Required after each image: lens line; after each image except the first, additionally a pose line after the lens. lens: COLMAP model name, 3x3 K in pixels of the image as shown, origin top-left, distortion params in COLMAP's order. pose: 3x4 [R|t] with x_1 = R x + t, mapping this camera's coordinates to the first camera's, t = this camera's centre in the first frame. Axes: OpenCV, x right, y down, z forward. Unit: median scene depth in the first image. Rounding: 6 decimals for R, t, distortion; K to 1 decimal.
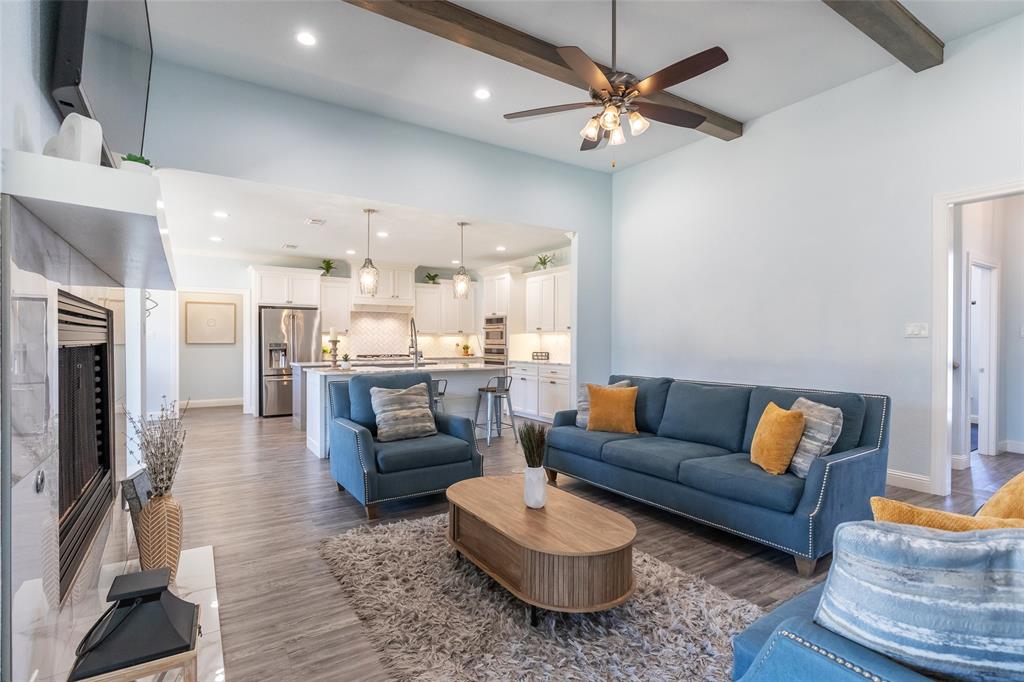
lens RADIAL K [[502.2, 0, 514.4], [0, 502.2, 344.5], [0, 0, 1]] dist [-0.002334, -0.000278]
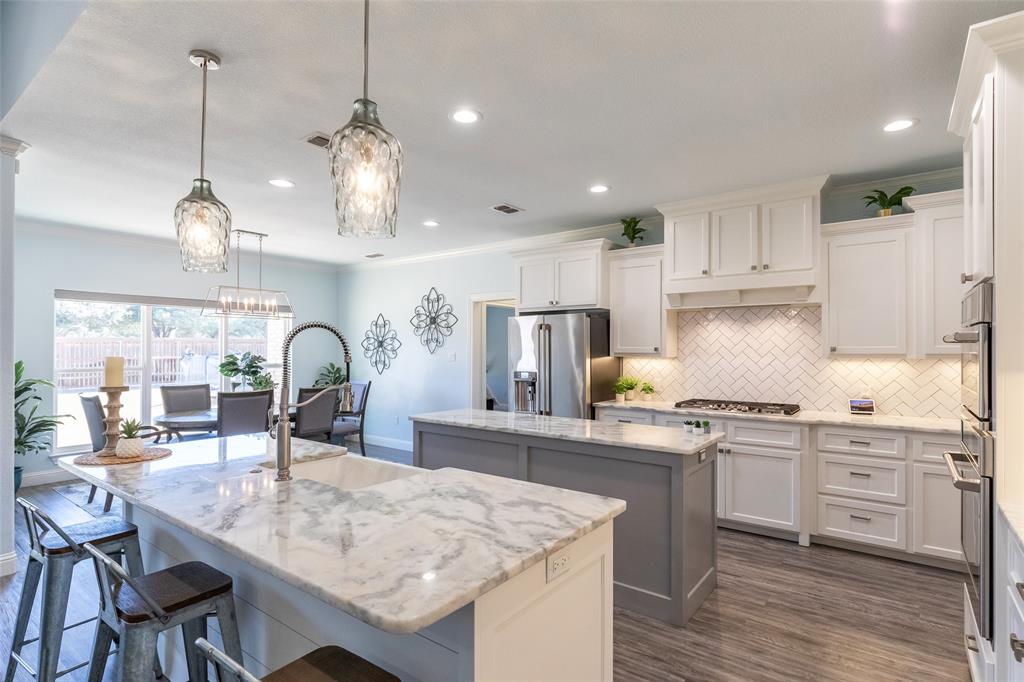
lens RADIAL K [[502.3, 0, 507.1], [0, 502.3, 343.8], [0, 0, 1]] dist [-0.003551, -0.000274]
pose [[0.343011, -0.011925, -0.939256, 0.094537], [-0.009975, 0.999817, -0.016336, -0.025863], [0.939279, 0.014972, 0.342829, 0.763426]]
